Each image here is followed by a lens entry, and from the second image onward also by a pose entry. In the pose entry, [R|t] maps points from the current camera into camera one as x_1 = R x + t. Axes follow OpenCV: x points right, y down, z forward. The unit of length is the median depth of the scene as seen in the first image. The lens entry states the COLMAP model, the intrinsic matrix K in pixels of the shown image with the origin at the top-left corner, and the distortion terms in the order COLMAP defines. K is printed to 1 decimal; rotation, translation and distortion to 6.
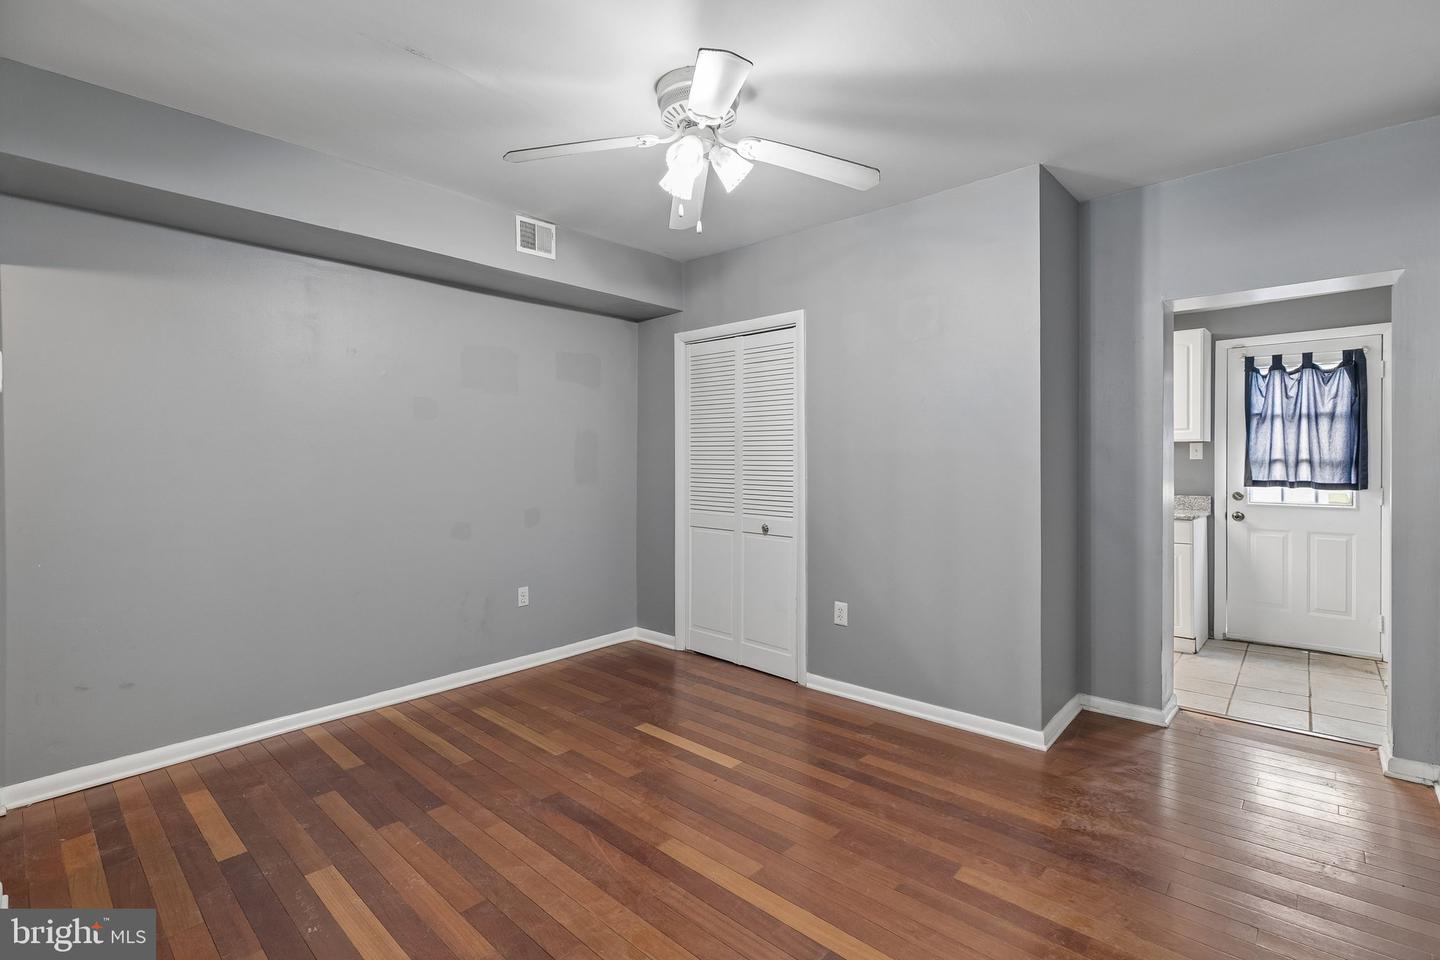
lens RADIAL K [[669.7, 0, 715.7], [0, 669.7, 461.4], [0, 0, 1]] dist [0.000455, -0.000024]
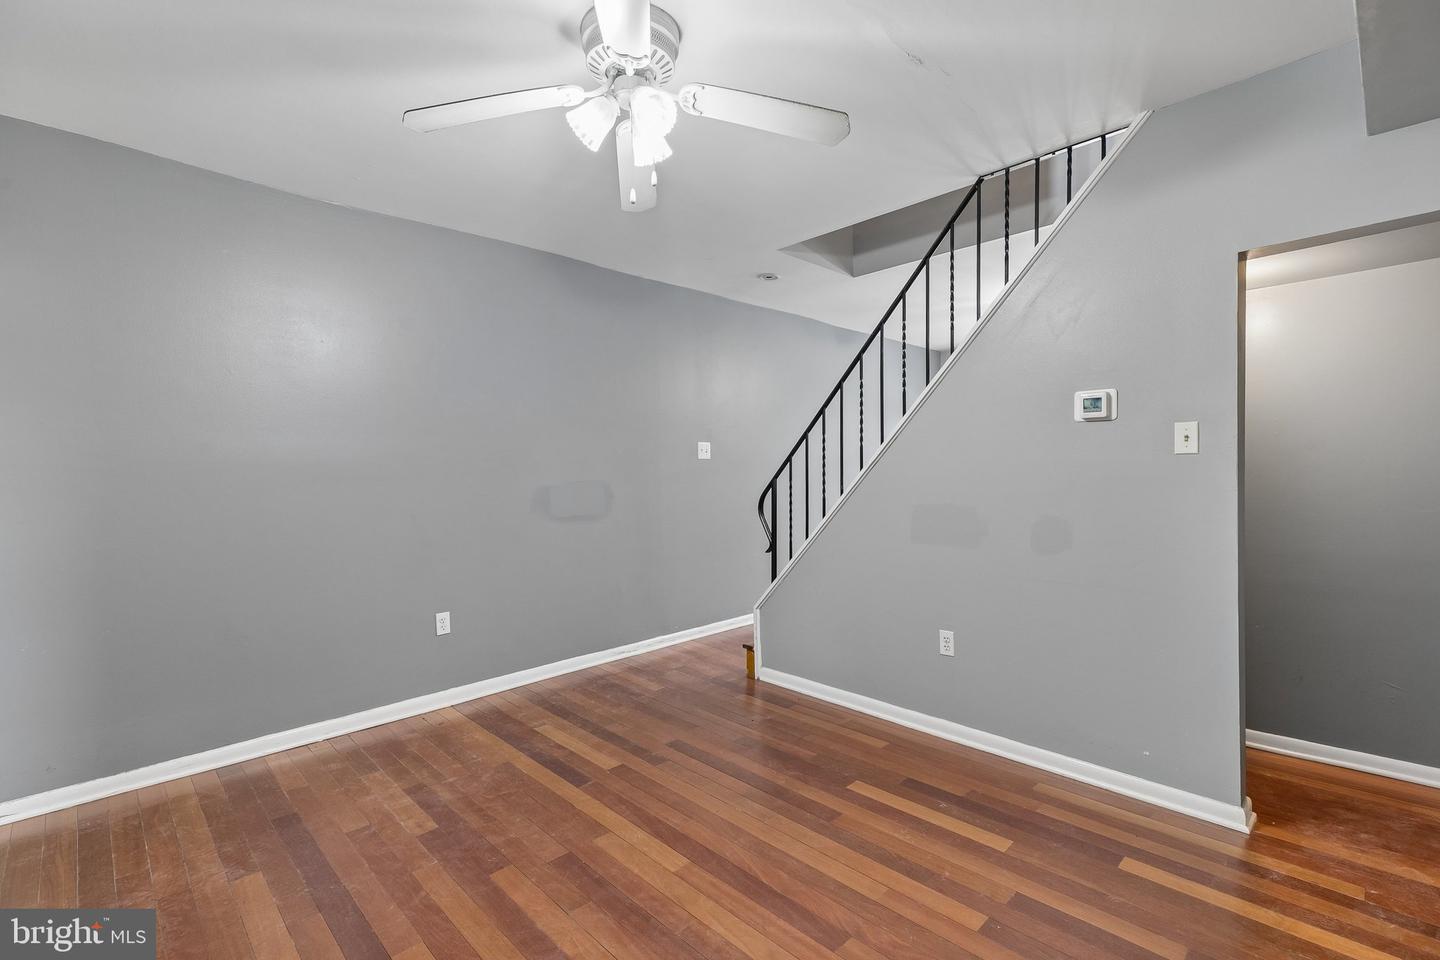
lens RADIAL K [[644.9, 0, 716.6], [0, 644.9, 480.7], [0, 0, 1]] dist [0.001529, 0.000033]
pose [[-0.998614, 0.016843, 0.049865, -0.132547], [0.018456, 0.999315, 0.032081, -0.006217], [-0.049291, 0.032957, -0.998241, 1.390493]]
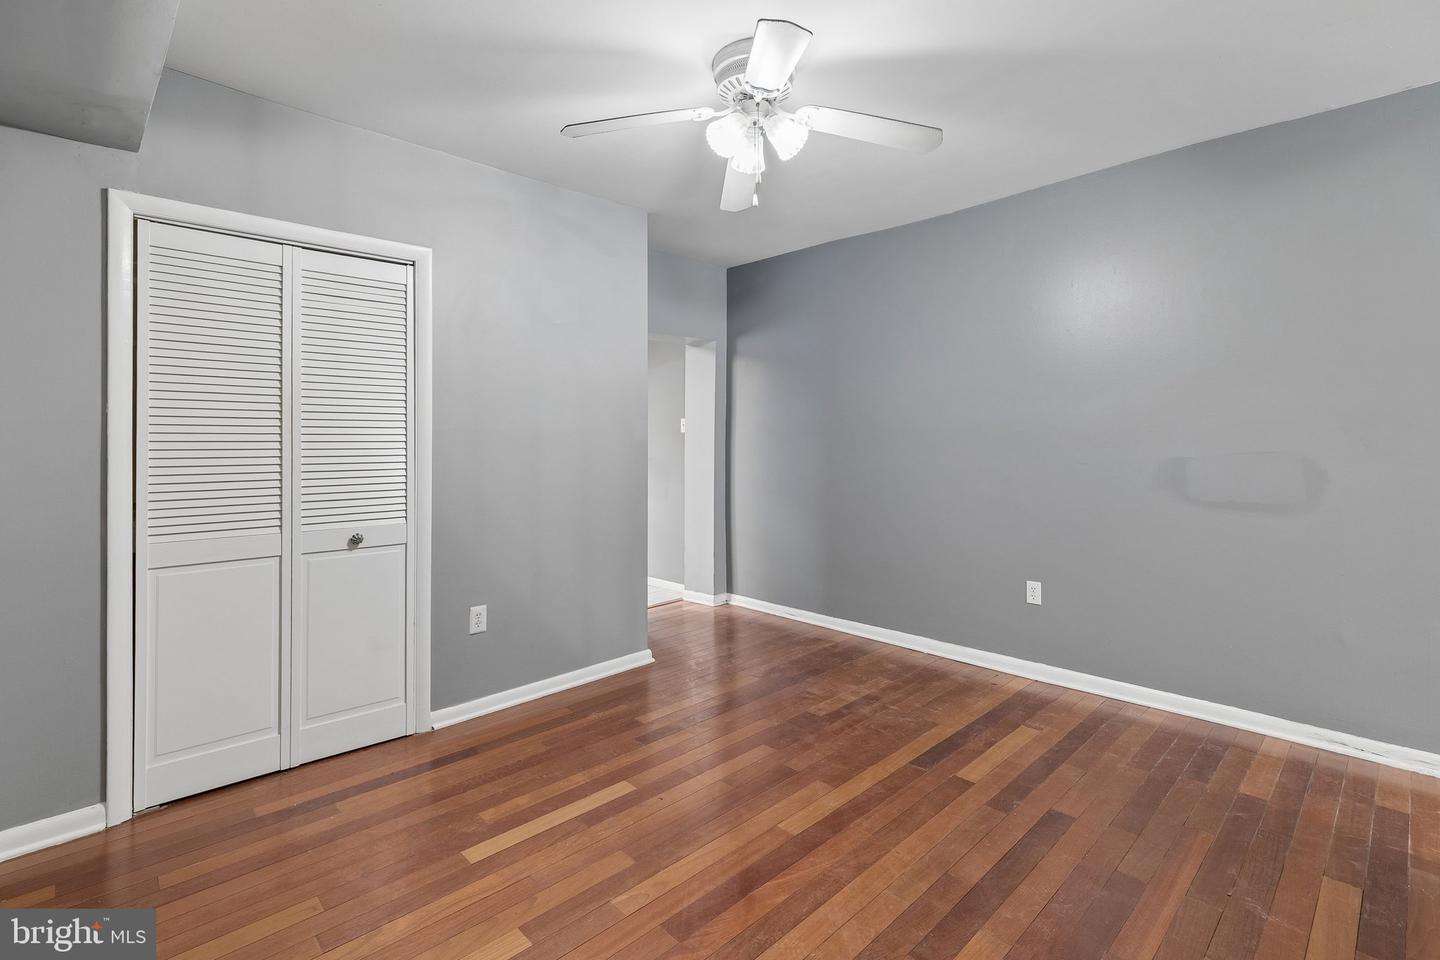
lens RADIAL K [[670.4, 0, 715.9], [0, 670.4, 436.5], [0, 0, 1]] dist [0.000708, -0.000154]
pose [[0.059914, 0.008420, 0.998168, -0.769526], [0.015470, 0.999836, -0.009363, 0.007660], [-0.998084, 0.016002, 0.059774, 0.758548]]
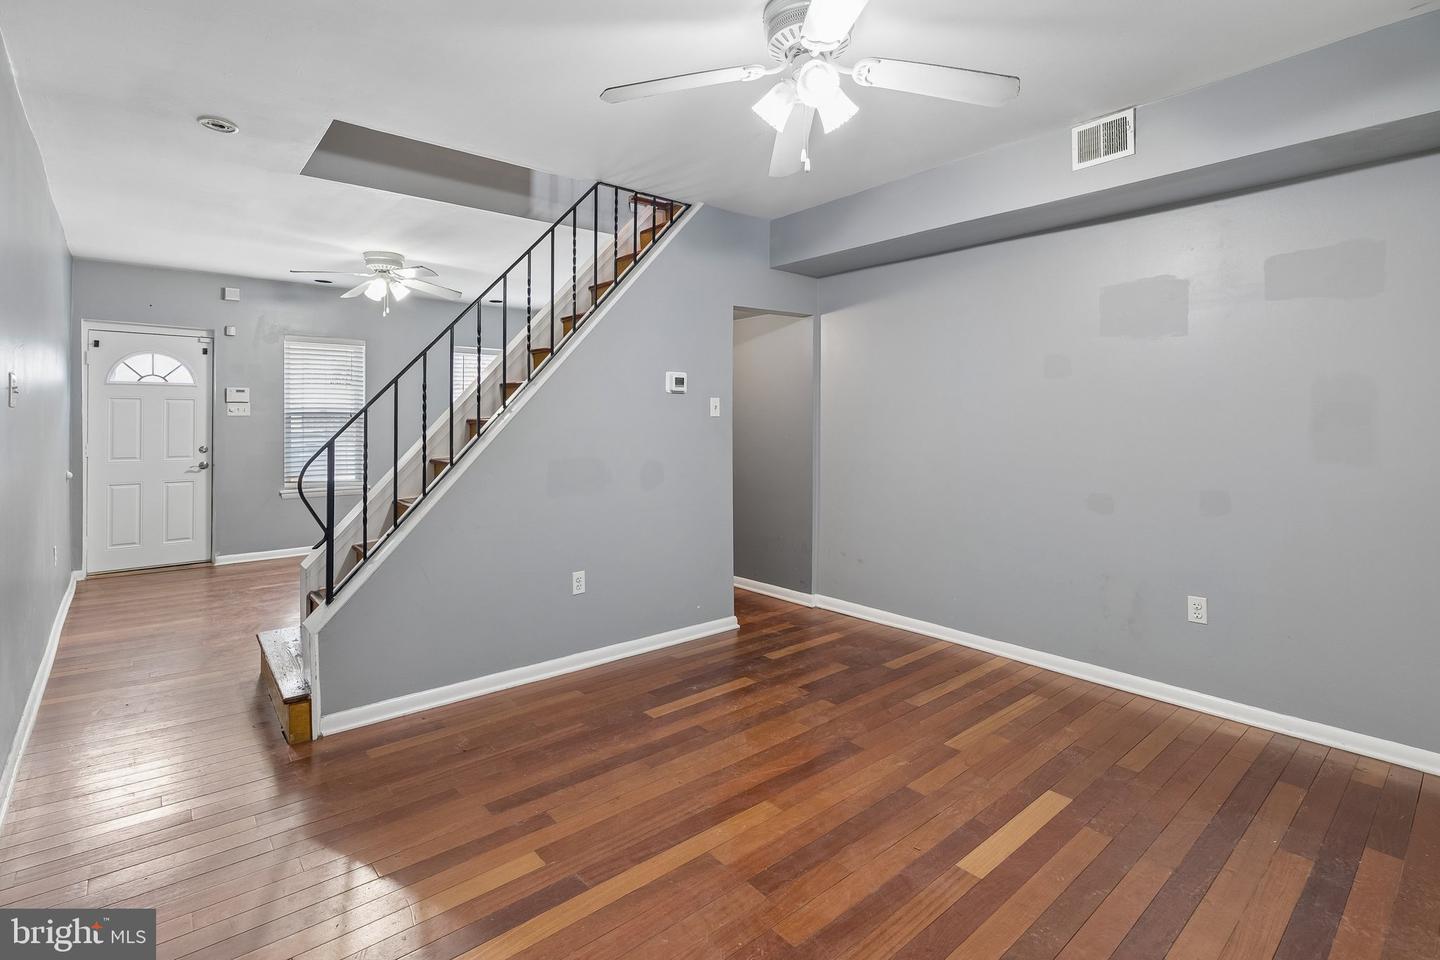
lens RADIAL K [[674.3, 0, 700.7], [0, 674.3, 422.8], [0, 0, 1]] dist [0.001967, 0.000440]
pose [[-0.129255, 0.011848, -0.991541, 0.678365], [-0.009397, 0.999869, 0.013173, -0.008636], [0.991567, 0.011020, -0.129127, 0.744253]]
